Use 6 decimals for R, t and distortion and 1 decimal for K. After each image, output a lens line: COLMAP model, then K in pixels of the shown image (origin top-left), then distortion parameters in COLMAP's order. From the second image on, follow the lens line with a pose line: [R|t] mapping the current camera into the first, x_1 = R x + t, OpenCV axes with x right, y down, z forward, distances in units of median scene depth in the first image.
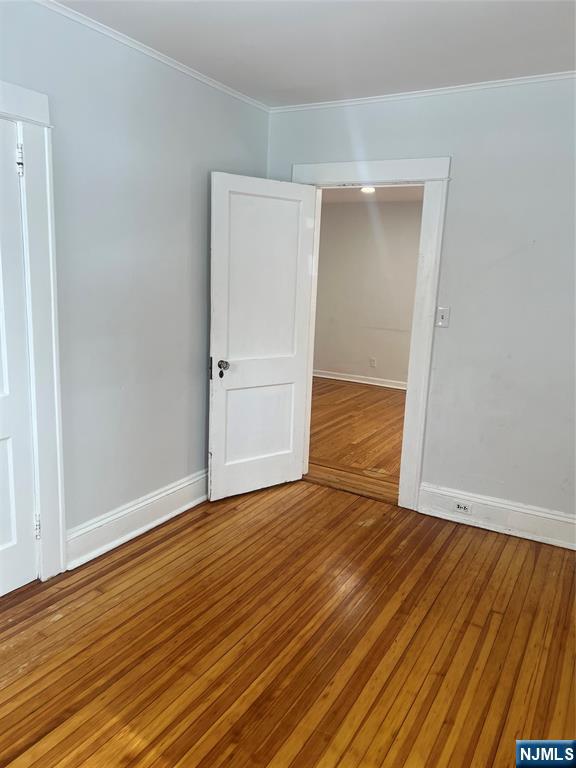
lens RADIAL K [[574.1, 0, 288.0], [0, 574.1, 384.0], [0, 0, 1]] dist [-0.001063, -0.000599]
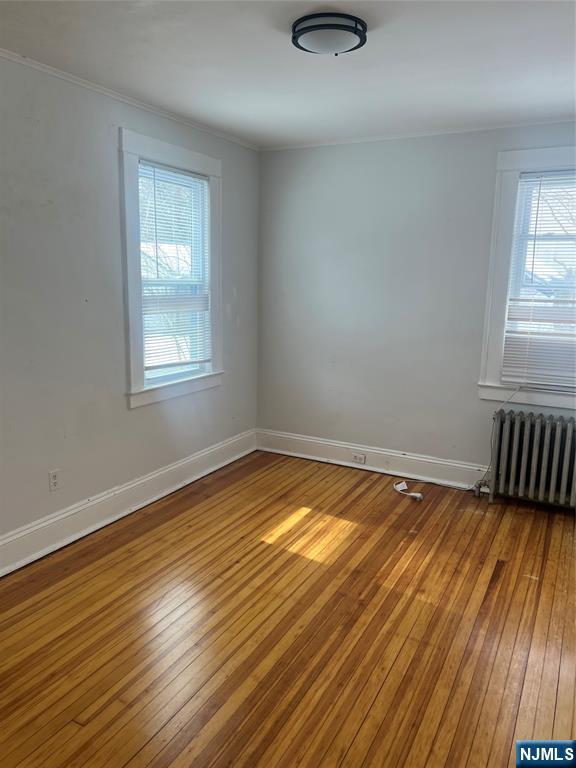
lens RADIAL K [[574.1, 0, 288.0], [0, 574.1, 384.0], [0, 0, 1]] dist [-0.001063, -0.000599]
pose [[-0.997180, -0.050452, -0.055555, 0.176719], [-0.067757, 0.923520, 0.377519, -0.386213], [0.032260, 0.380219, -0.924334, 1.814298]]
